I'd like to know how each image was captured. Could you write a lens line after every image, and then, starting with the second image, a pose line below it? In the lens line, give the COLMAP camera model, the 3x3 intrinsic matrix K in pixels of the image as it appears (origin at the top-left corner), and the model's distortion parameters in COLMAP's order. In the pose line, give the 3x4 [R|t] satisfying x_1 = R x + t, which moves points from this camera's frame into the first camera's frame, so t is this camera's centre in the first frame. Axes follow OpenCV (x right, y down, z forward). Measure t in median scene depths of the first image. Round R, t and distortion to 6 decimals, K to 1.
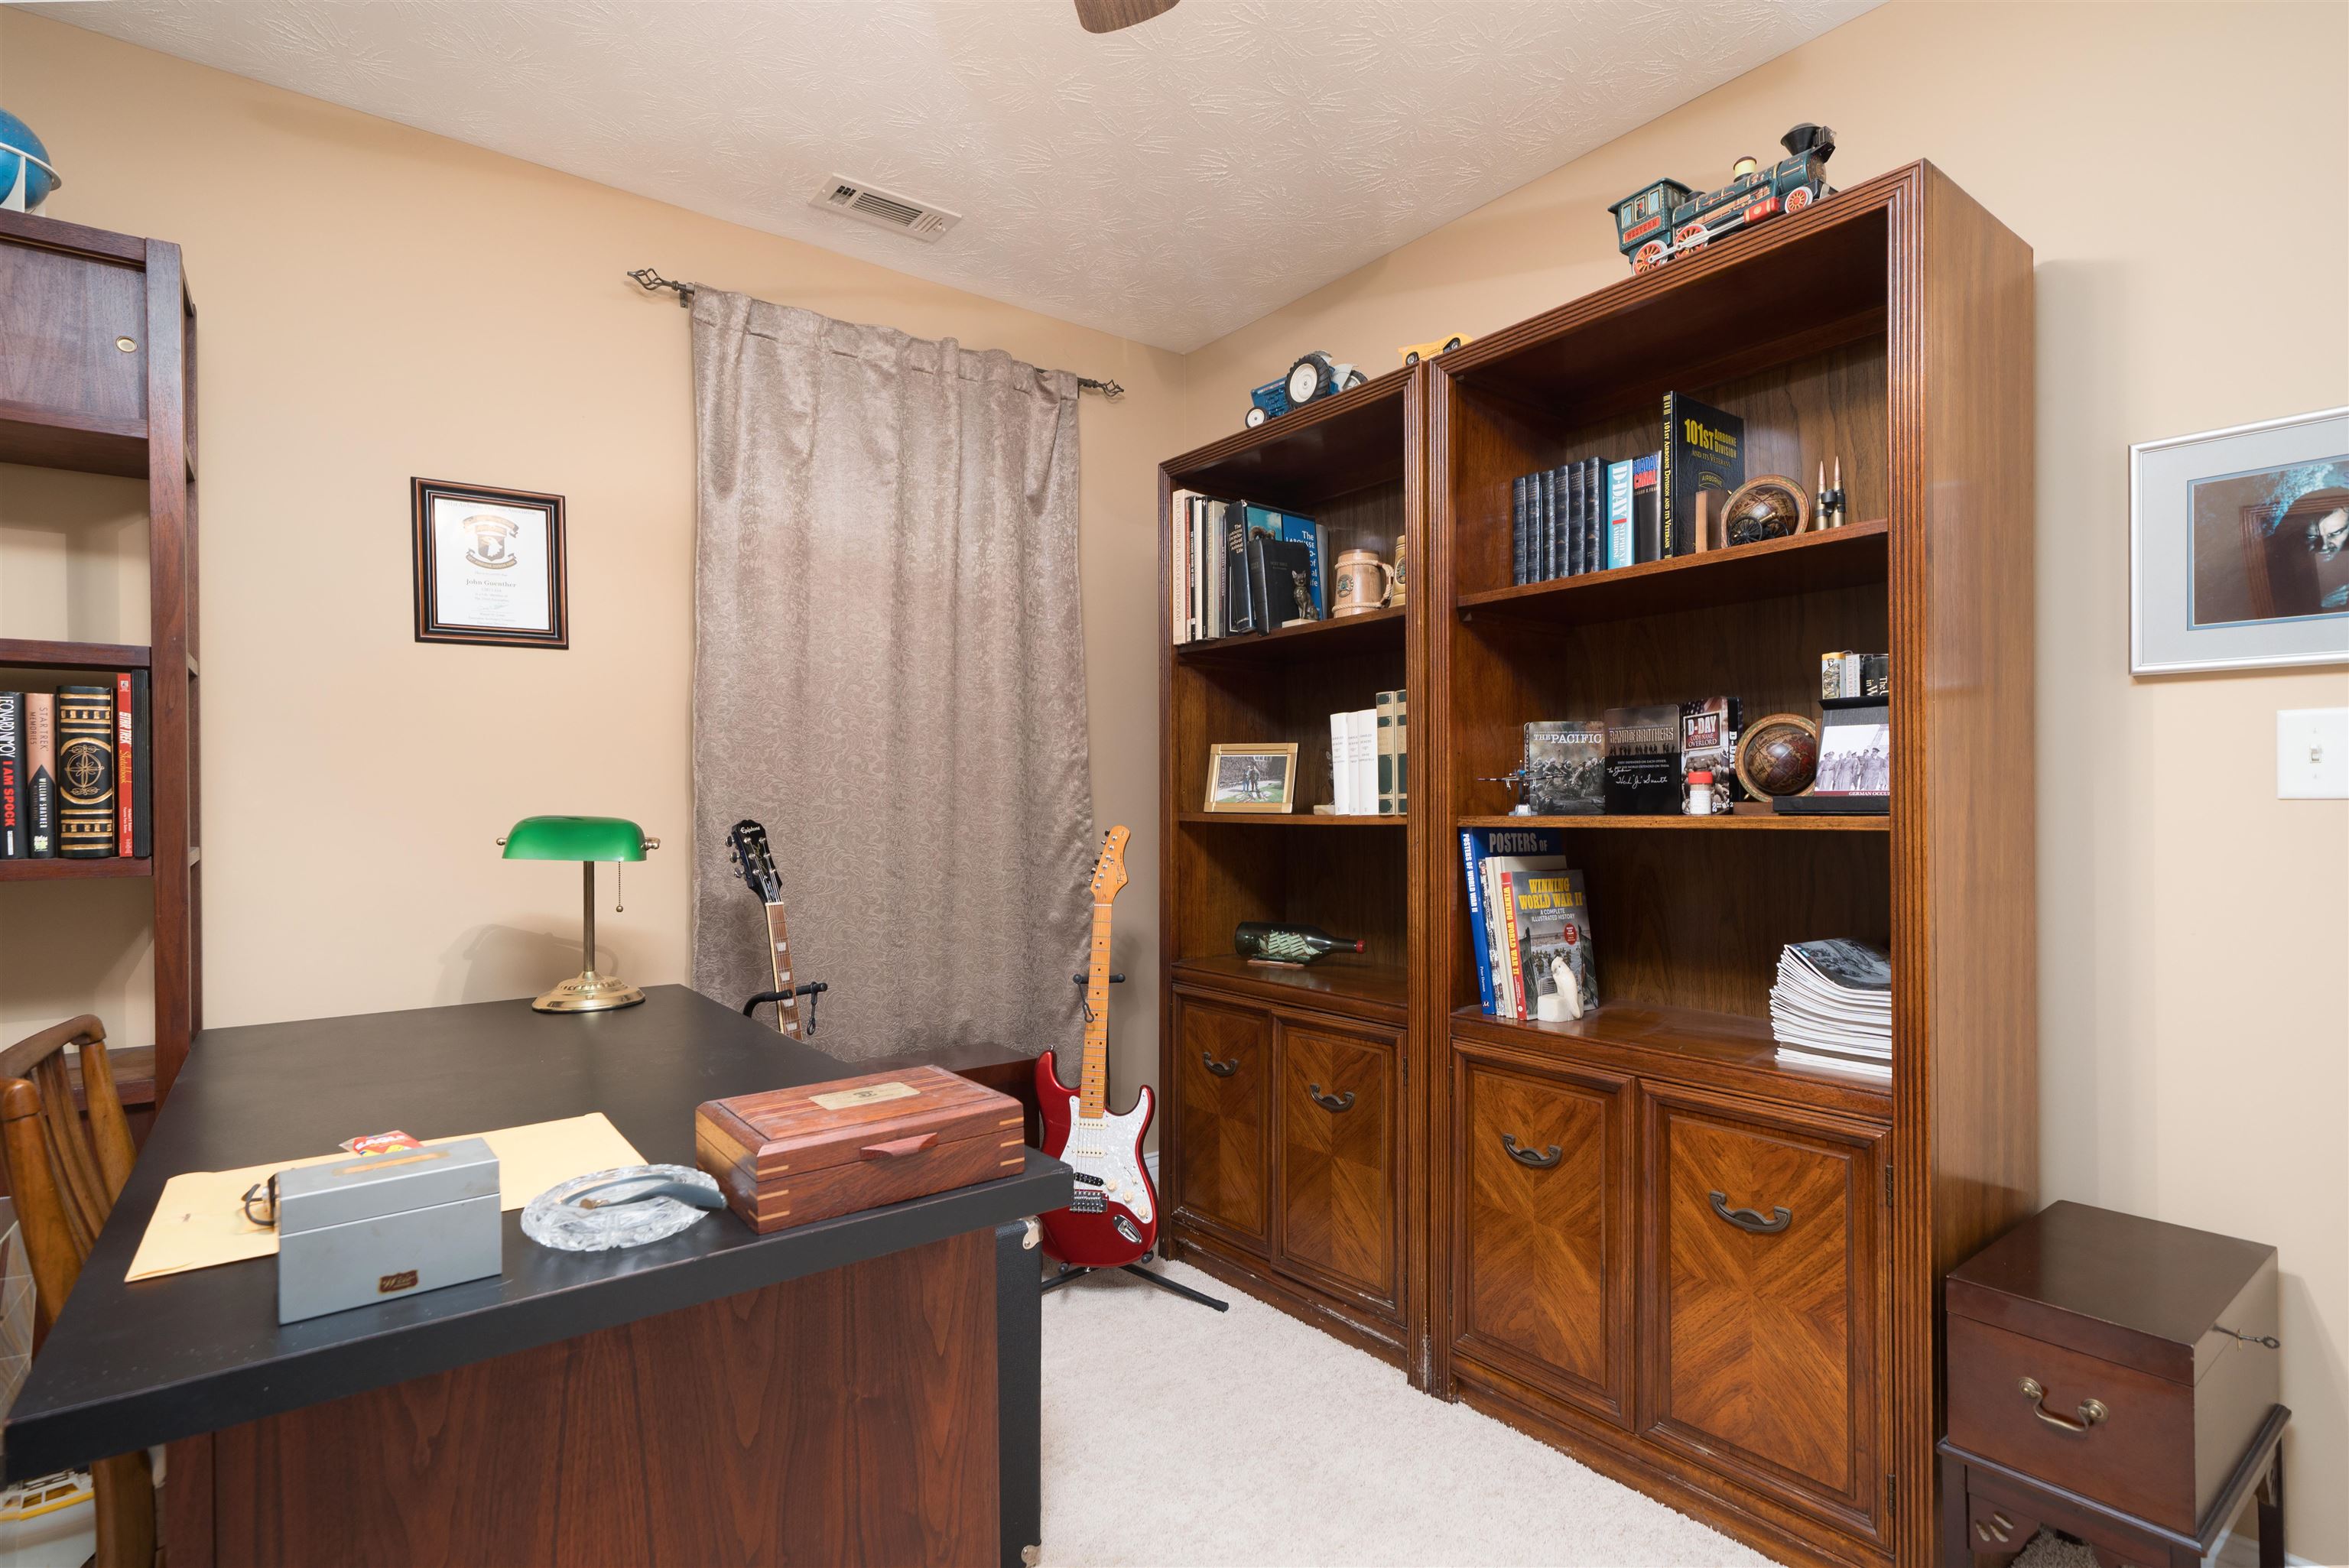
lens RADIAL K [[1136.2, 0, 1176.1], [0, 1136.2, 802.0], [0, 0, 1]] dist [0.000971, 0.000081]
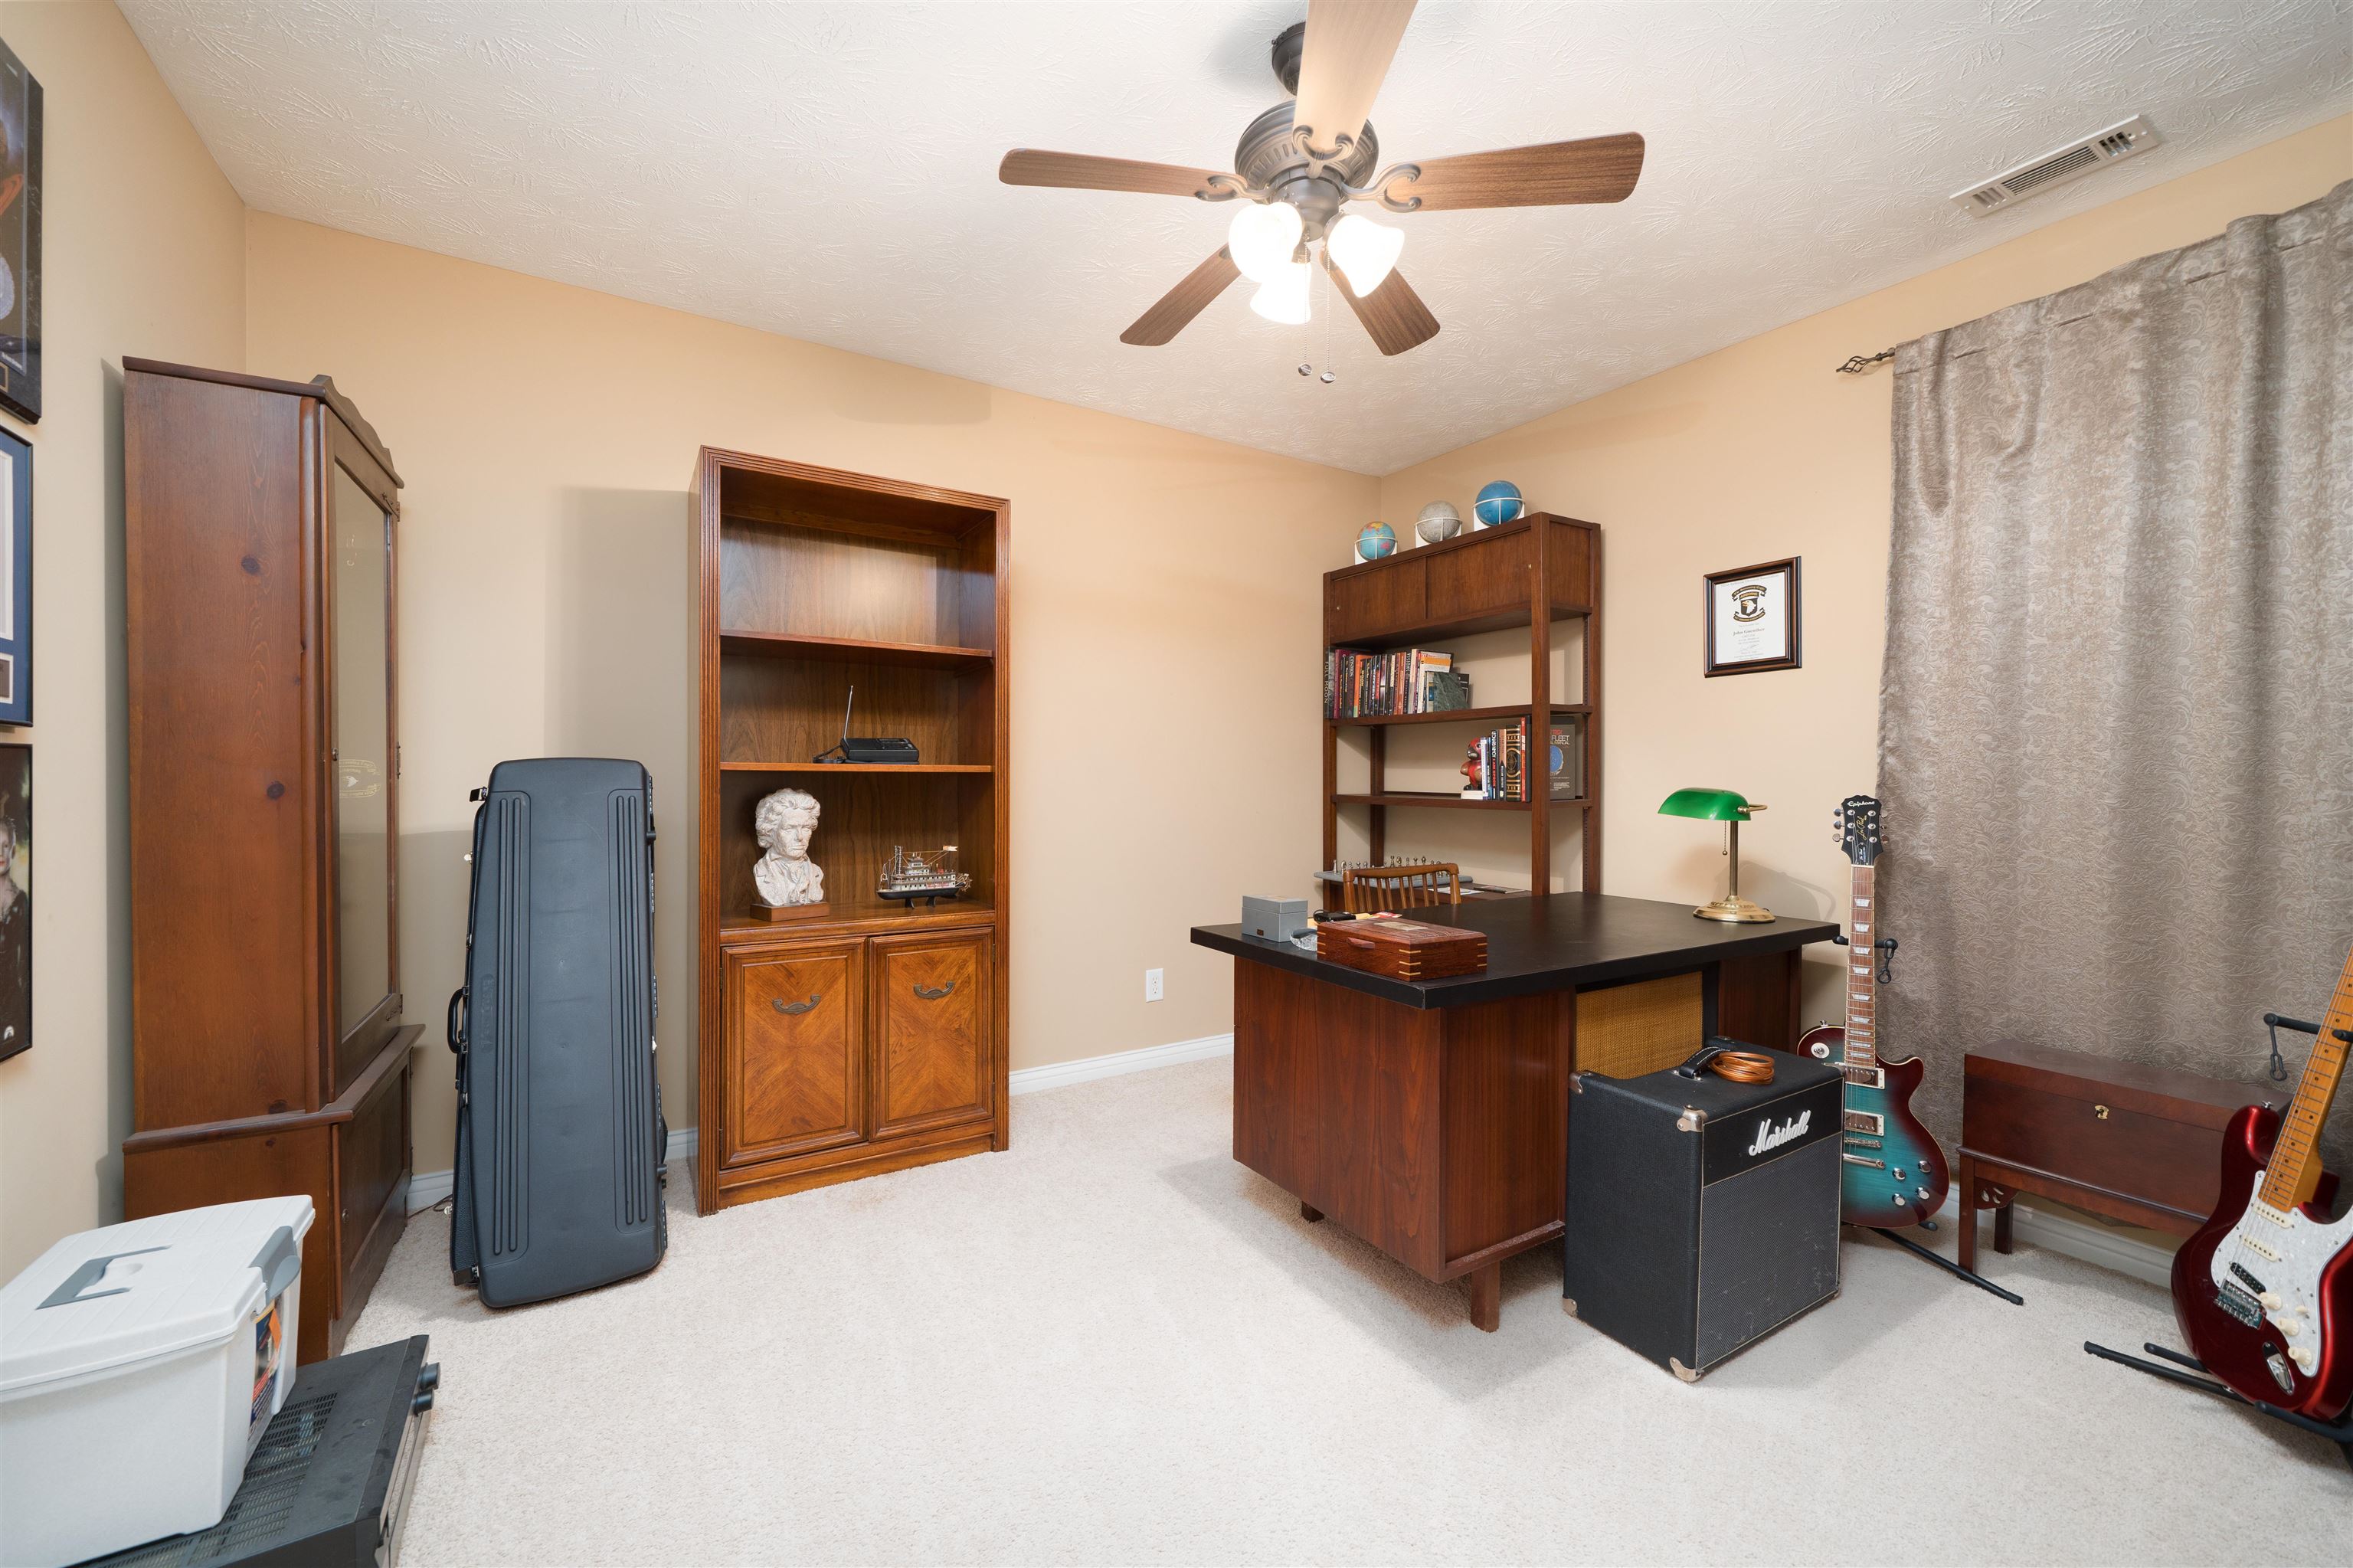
lens RADIAL K [[907.1, 0, 1176.5], [0, 907.1, 784.0], [0, 0, 1]] dist [-0.000692, -0.000078]
pose [[-0.100322, 0.017780, -0.994796, 0.642366], [-0.007682, 0.999797, 0.018644, -0.008345], [0.994925, 0.009512, -0.100165, 0.364576]]
